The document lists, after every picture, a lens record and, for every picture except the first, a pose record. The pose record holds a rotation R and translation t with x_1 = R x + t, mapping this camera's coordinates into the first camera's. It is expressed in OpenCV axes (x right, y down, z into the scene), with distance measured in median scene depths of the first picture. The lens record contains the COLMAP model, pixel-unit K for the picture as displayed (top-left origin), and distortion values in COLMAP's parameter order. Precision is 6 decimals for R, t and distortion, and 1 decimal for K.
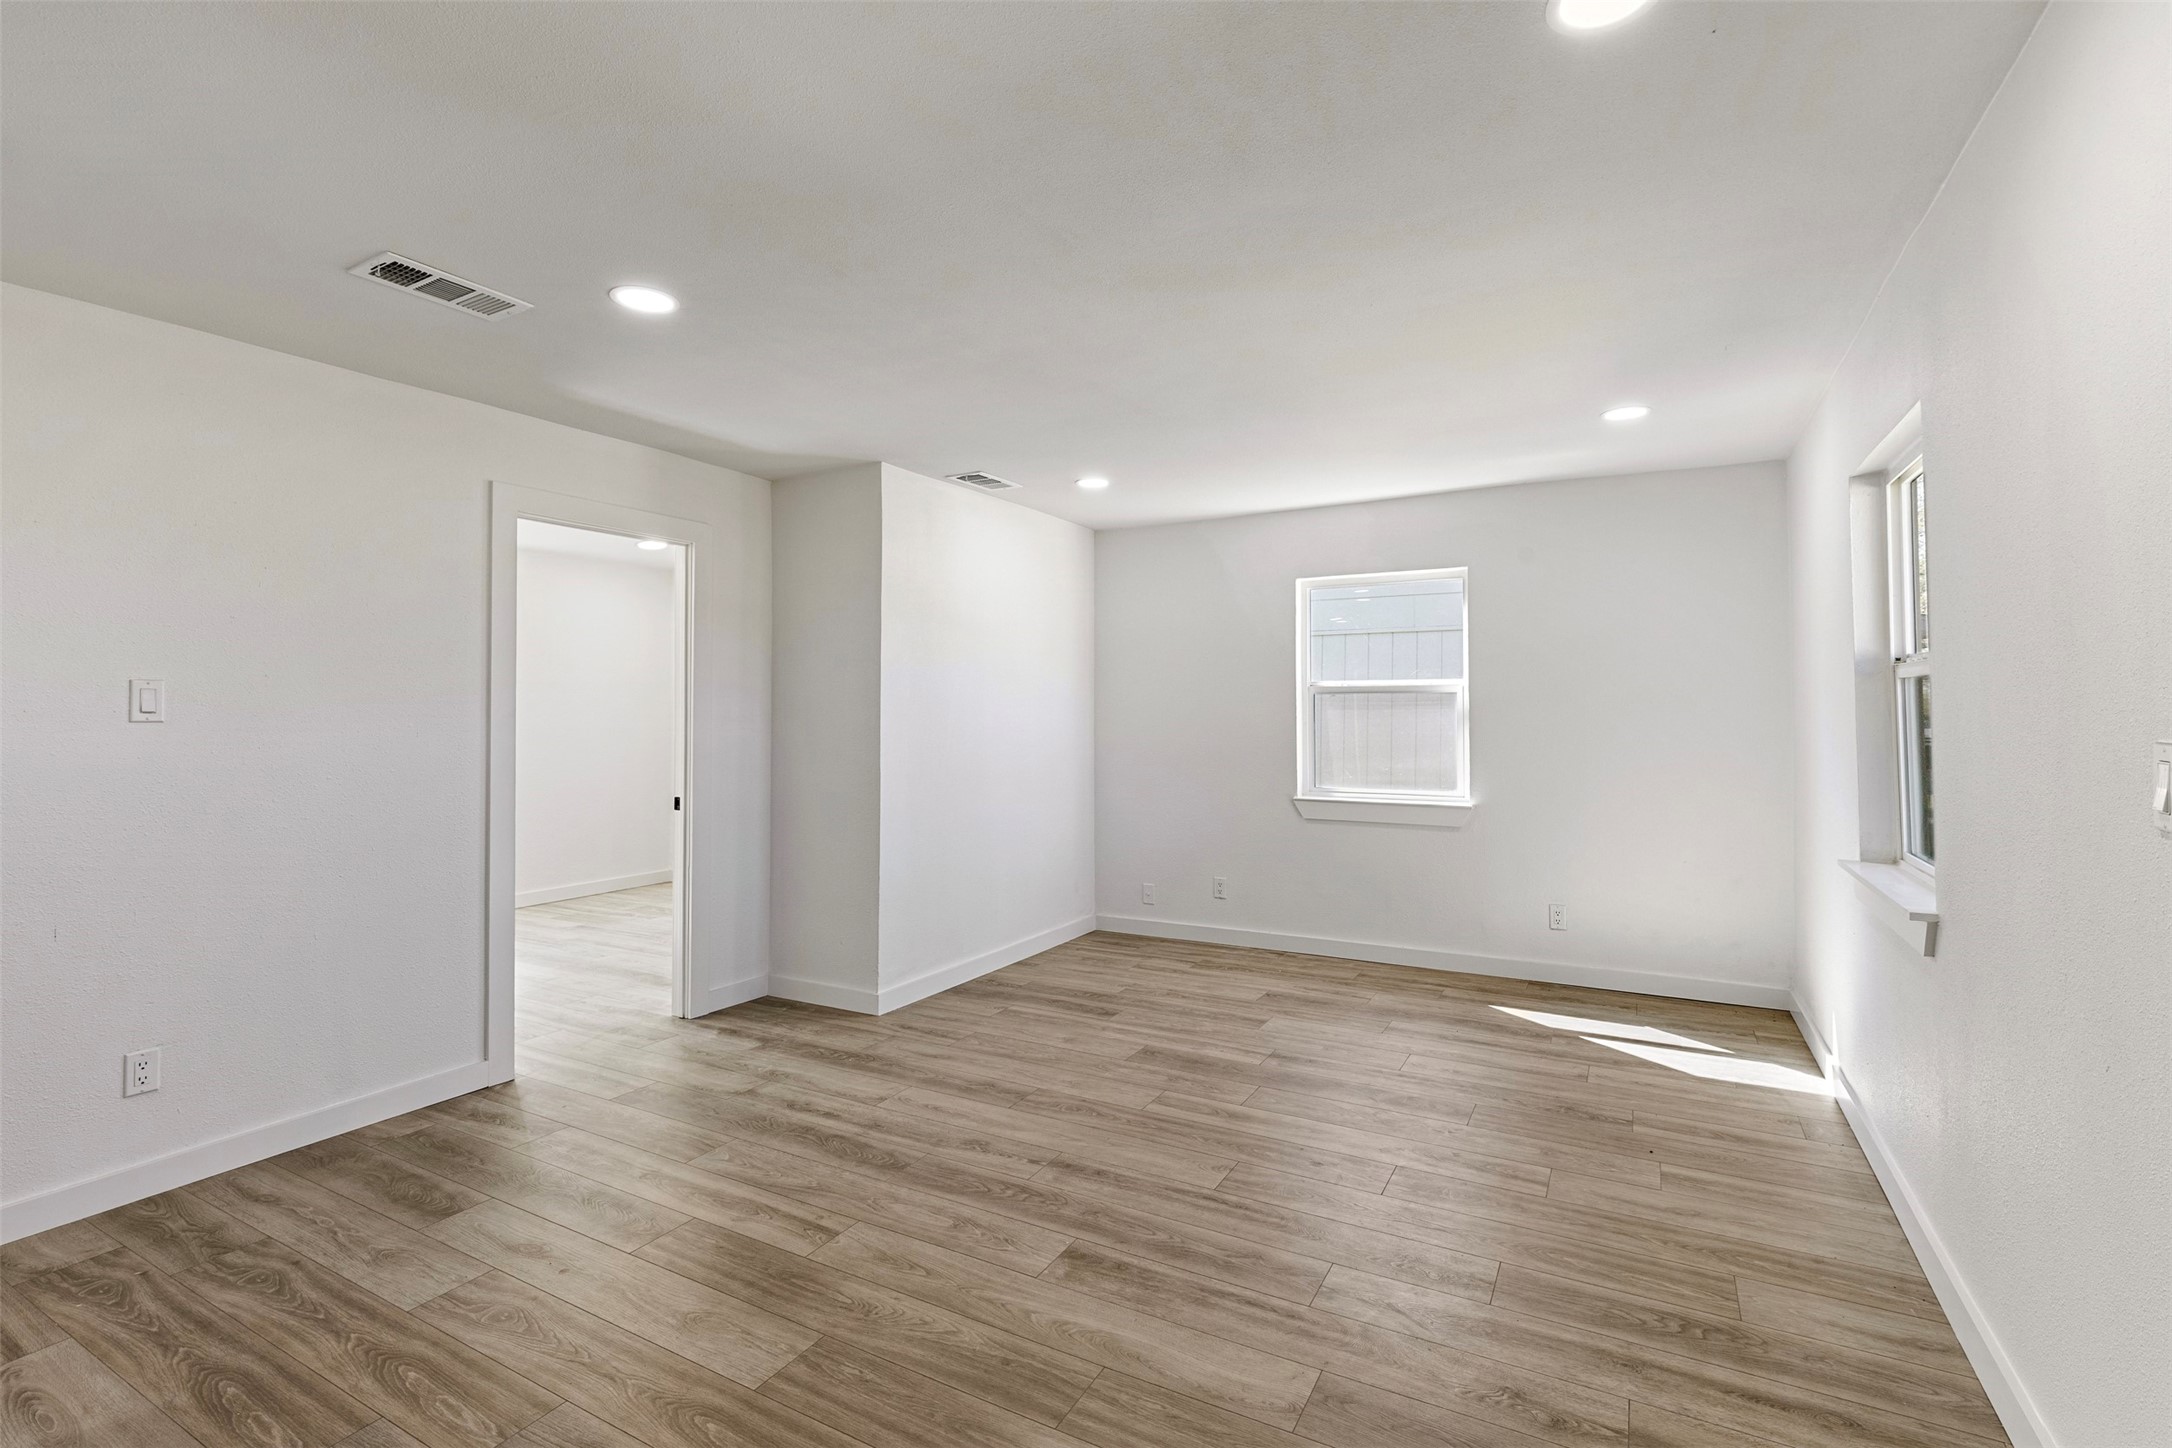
lens RADIAL K [[983.5, 0, 1086.0], [0, 983.5, 703.7], [0, 0, 1]] dist [0.009498, -0.003636]
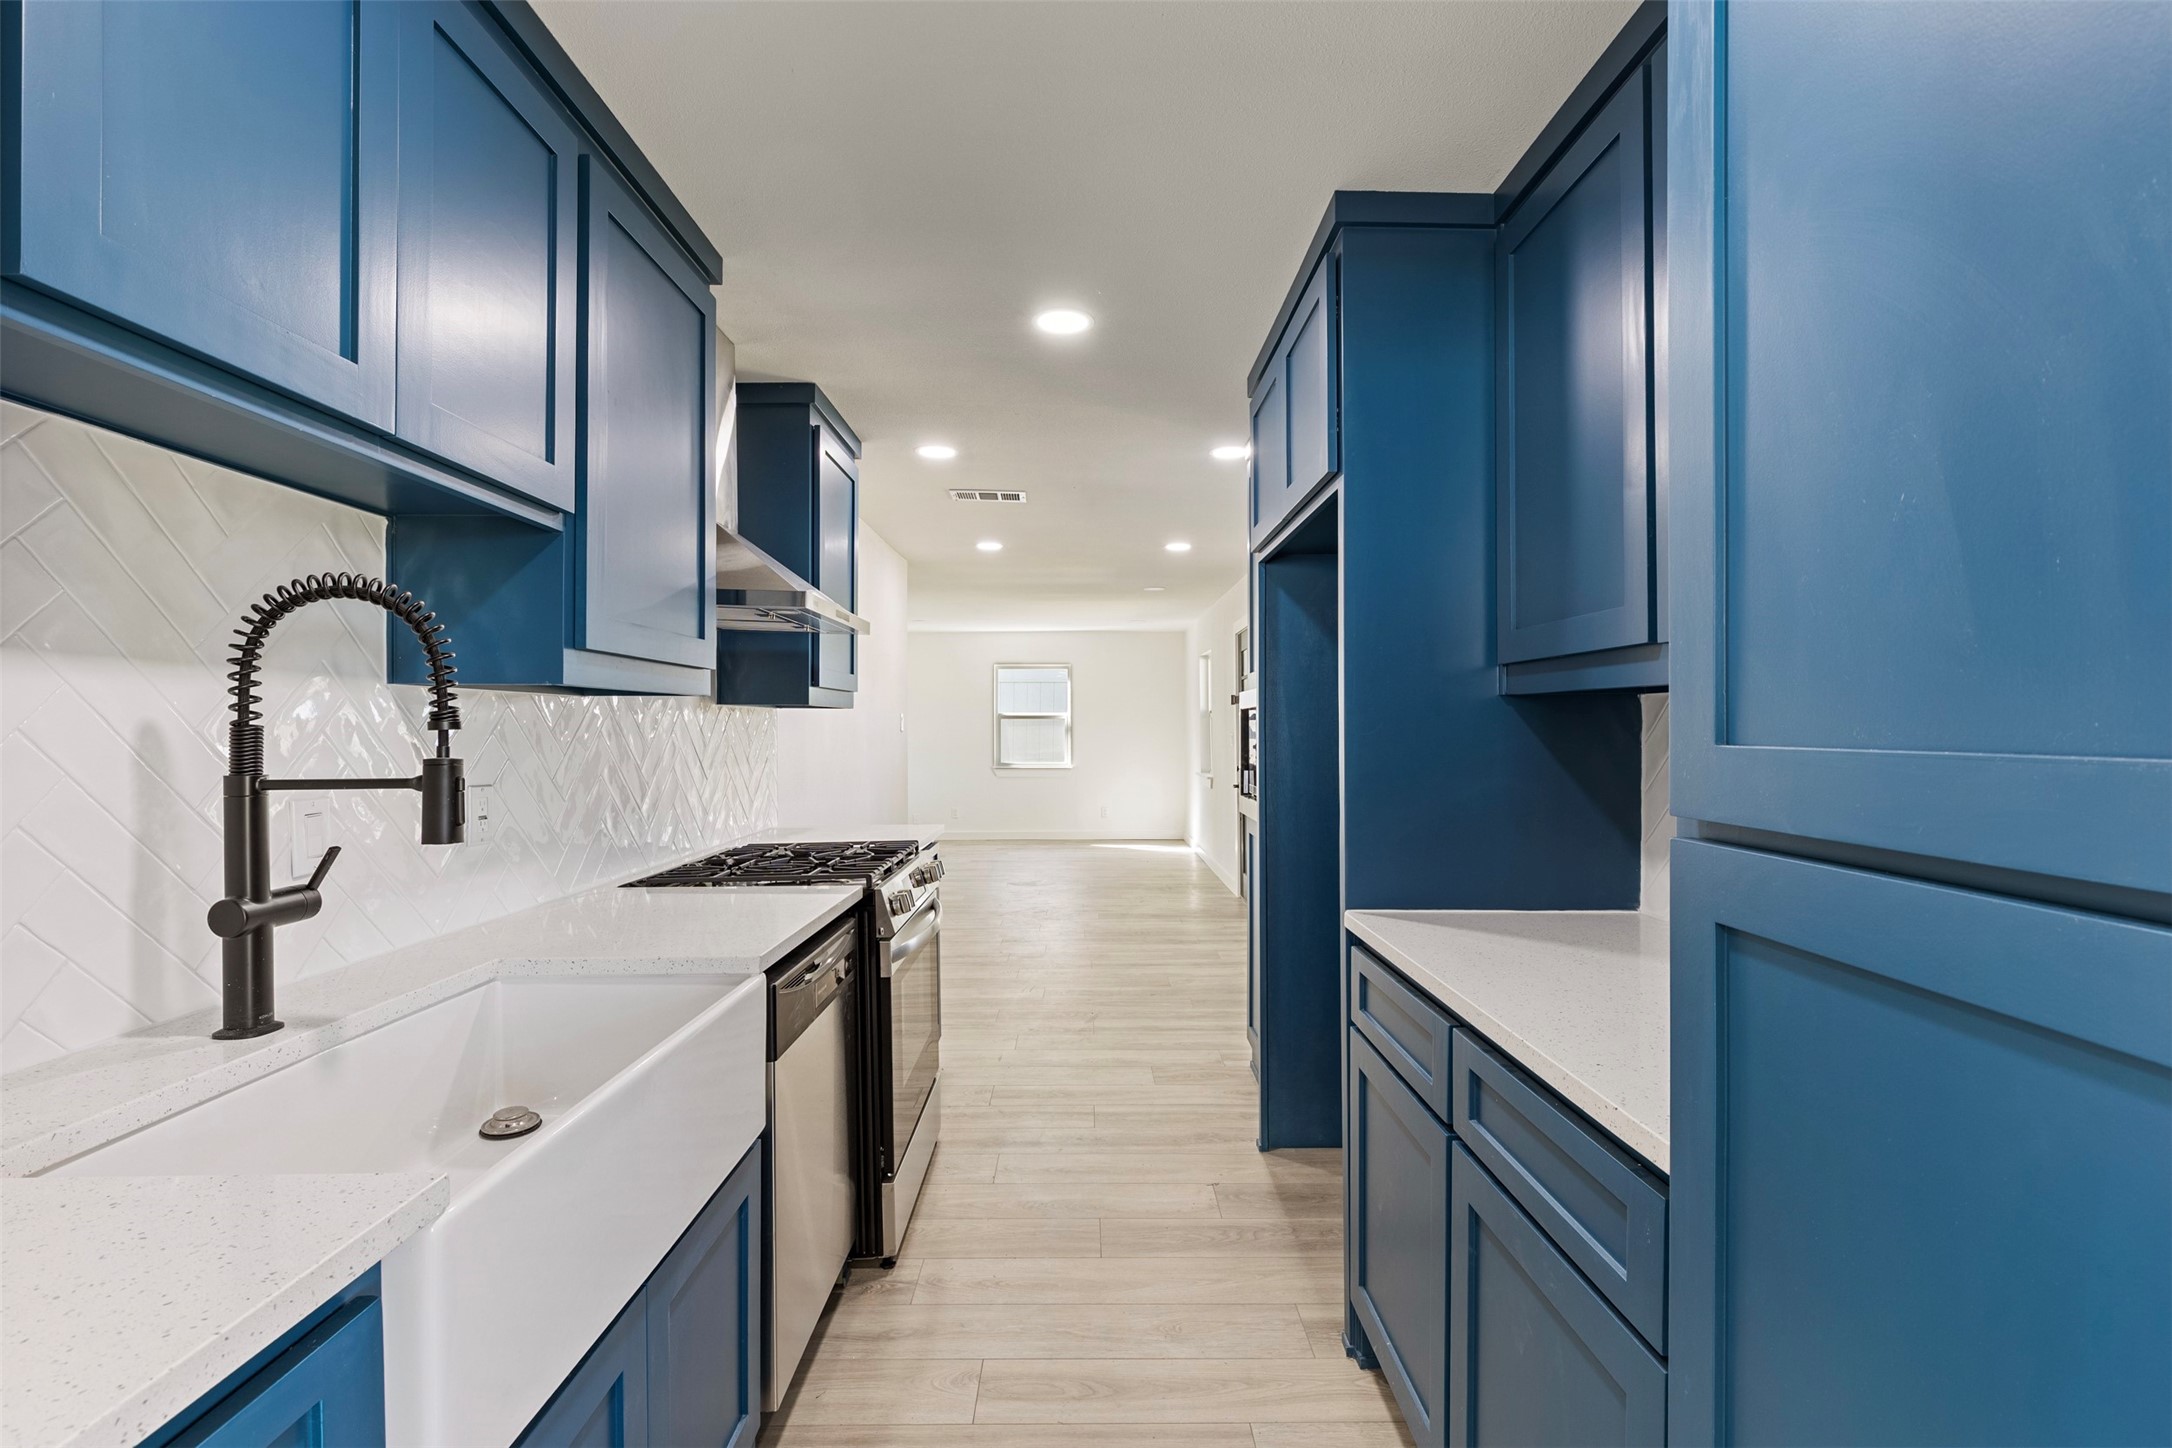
lens RADIAL K [[983.5, 0, 1104.1], [0, 983.5, 725.8], [0, 0, 1]] dist [0.009498, -0.003636]
pose [[0.861893, 0.006757, 0.507046, -1.260857], [-0.010010, 0.999943, 0.003690, -0.007514], [-0.506992, -0.008256, 0.861911, -1.809591]]
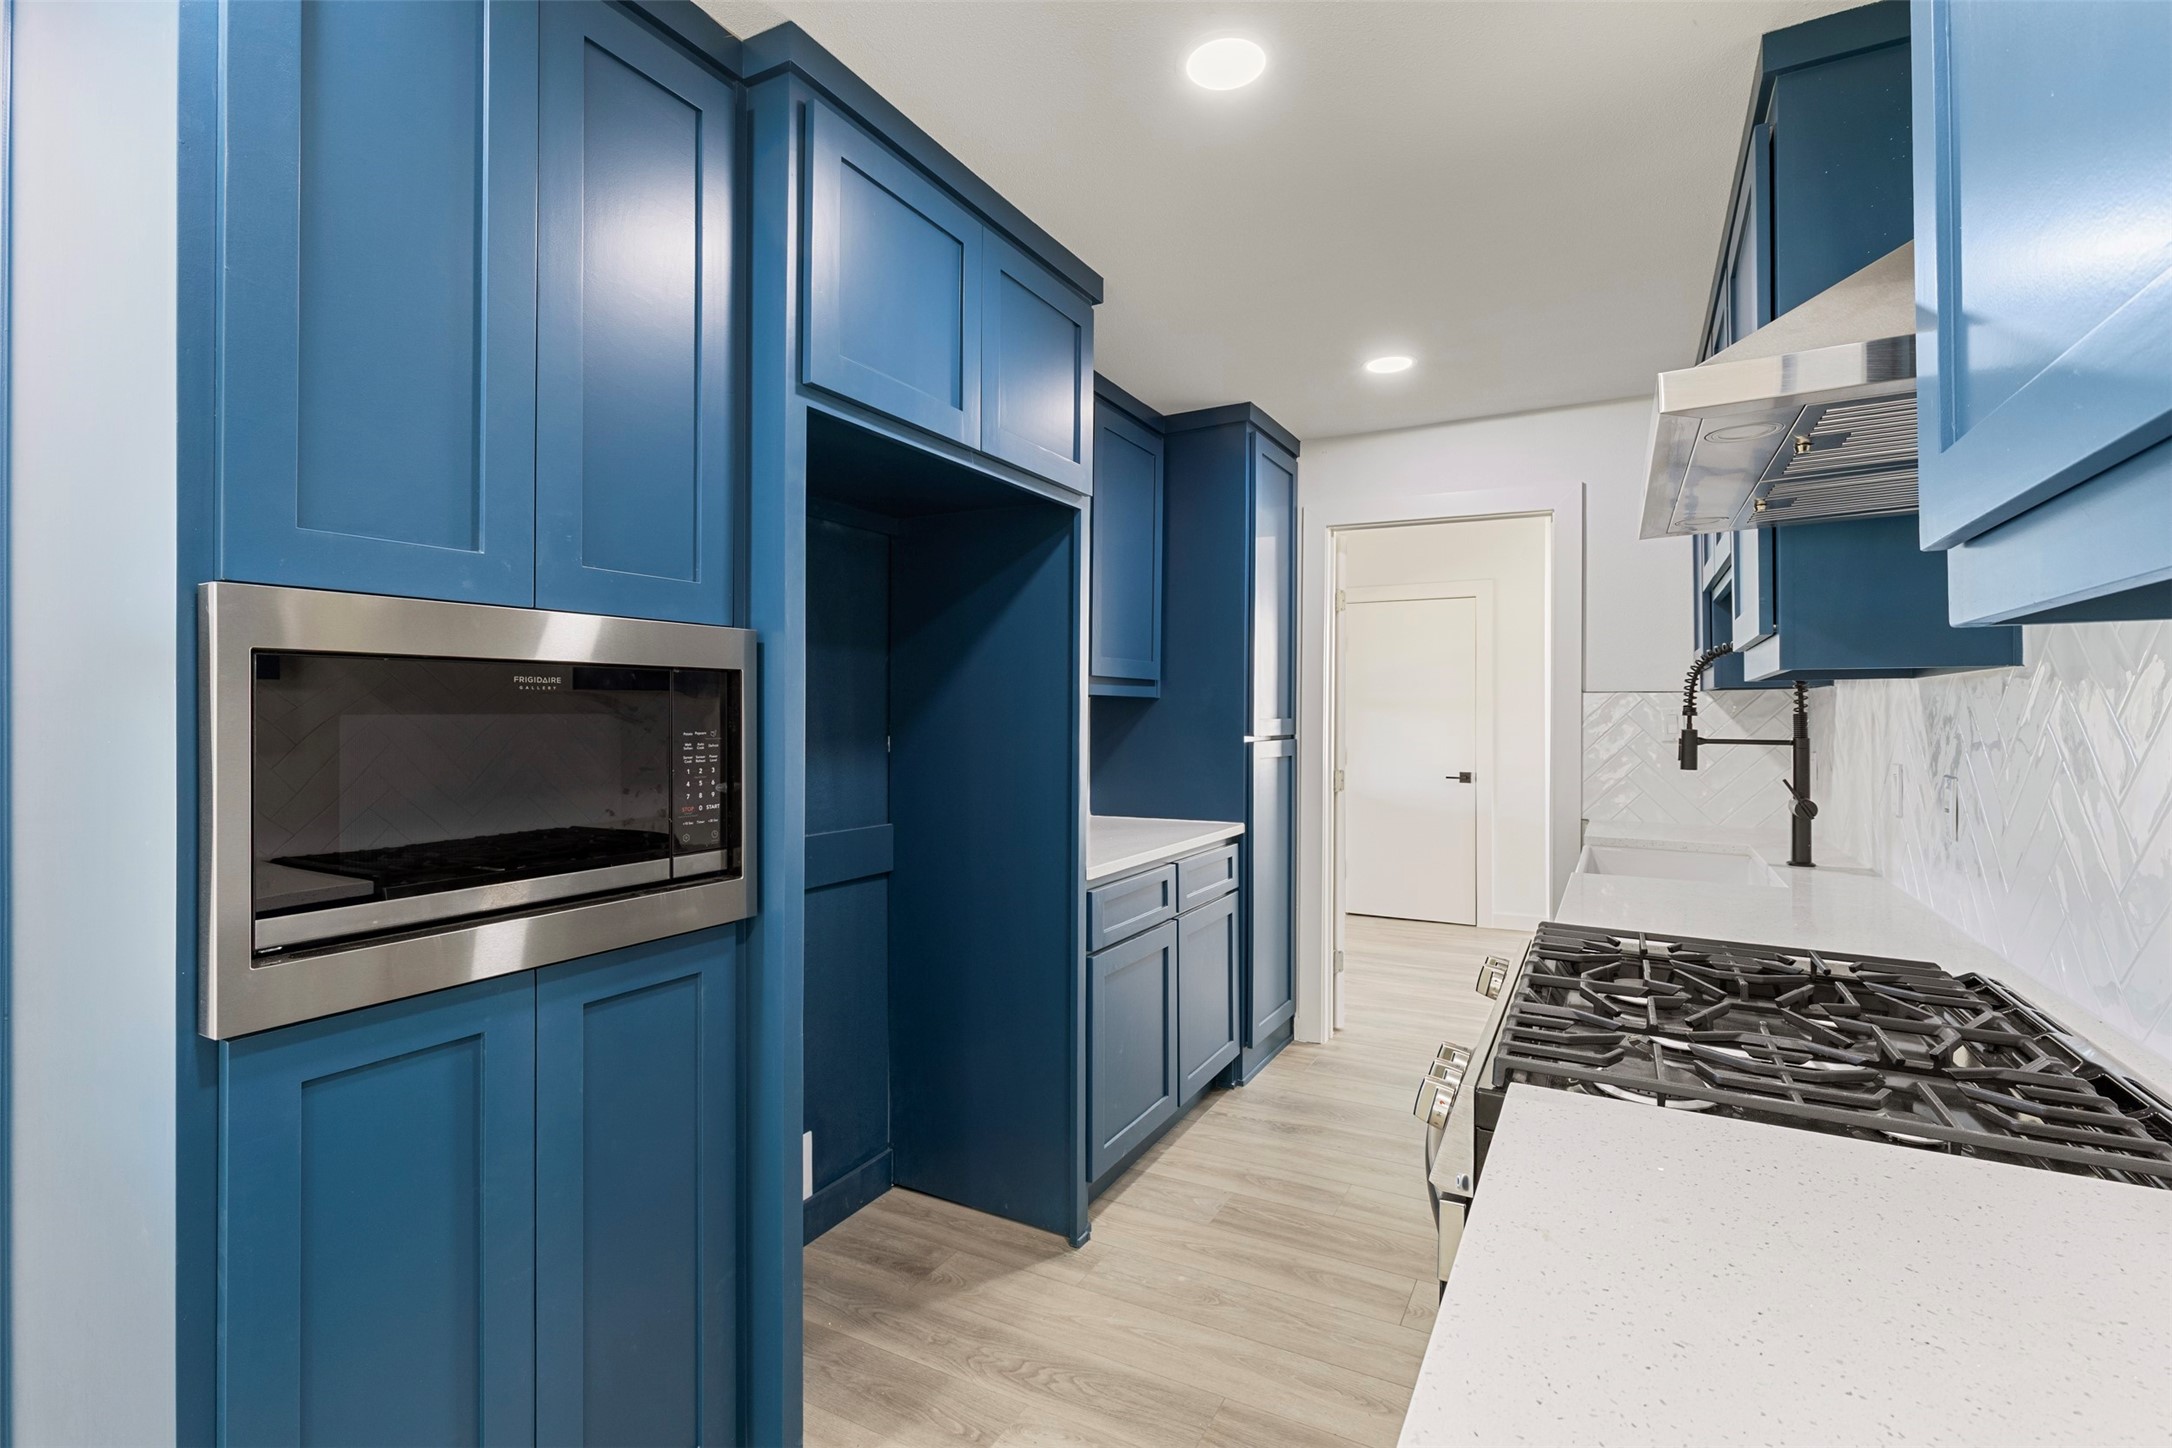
lens RADIAL K [[983.5, 0, 1075.1], [0, 983.5, 711.4], [0, 0, 1]] dist [0.009498, -0.003636]
pose [[-0.999984, 0.005613, -0.000539, -0.717155], [0.005619, 0.999895, -0.013370, 0.002074], [0.000464, -0.013373, -0.999910, -0.376748]]
